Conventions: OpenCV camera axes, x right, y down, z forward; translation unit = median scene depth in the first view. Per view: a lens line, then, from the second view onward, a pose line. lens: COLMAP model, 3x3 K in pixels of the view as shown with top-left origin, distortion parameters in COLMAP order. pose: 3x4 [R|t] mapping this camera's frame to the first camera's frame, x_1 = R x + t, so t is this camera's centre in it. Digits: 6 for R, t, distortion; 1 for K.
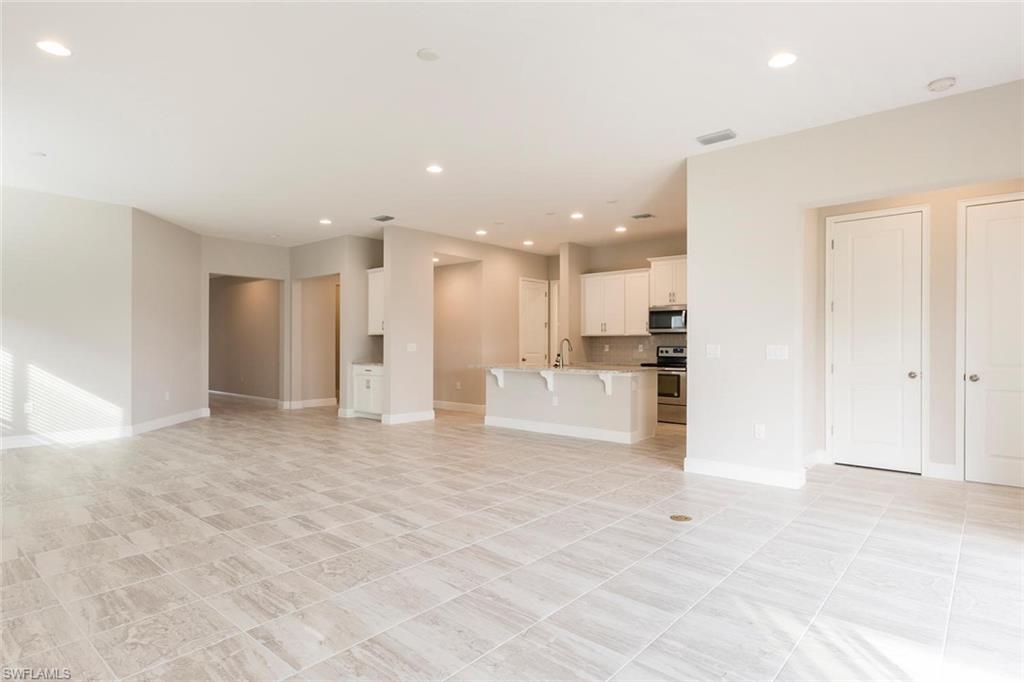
lens RADIAL K [[558.3, 0, 515.1], [0, 558.3, 345.3], [0, 0, 1]] dist [0.009306, -0.001770]
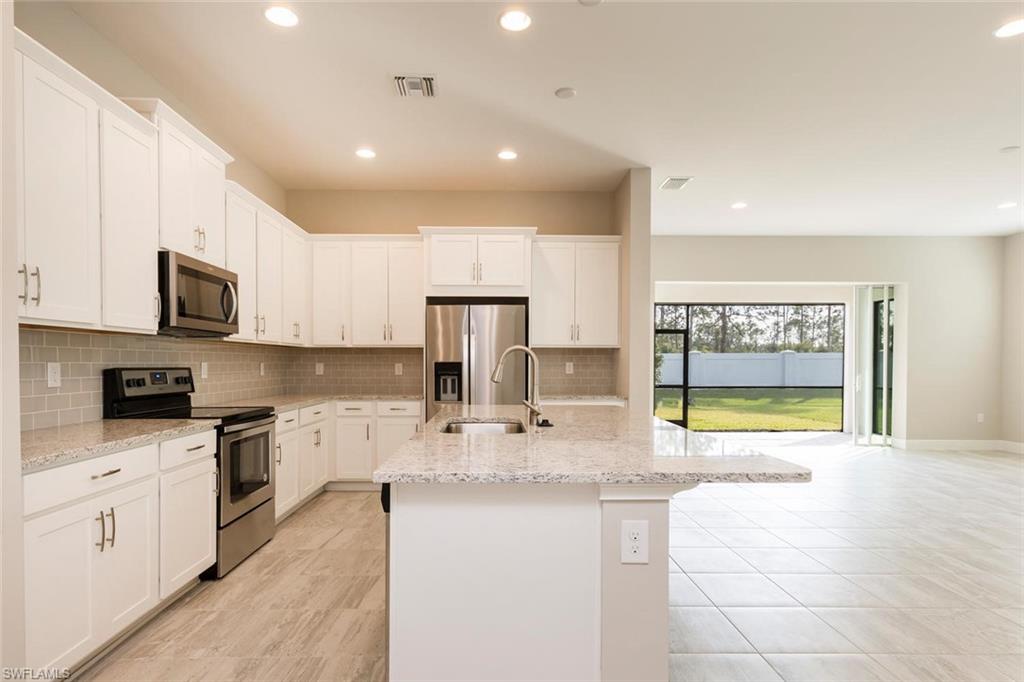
lens RADIAL K [[558.3, 0, 501.7], [0, 558.3, 373.4], [0, 0, 1]] dist [0.009306, -0.001770]
pose [[-0.661002, -0.018058, 0.750167, -0.179678], [-0.001665, 0.999743, 0.022598, -0.003310], [-0.750383, 0.013688, -0.660862, 1.335477]]
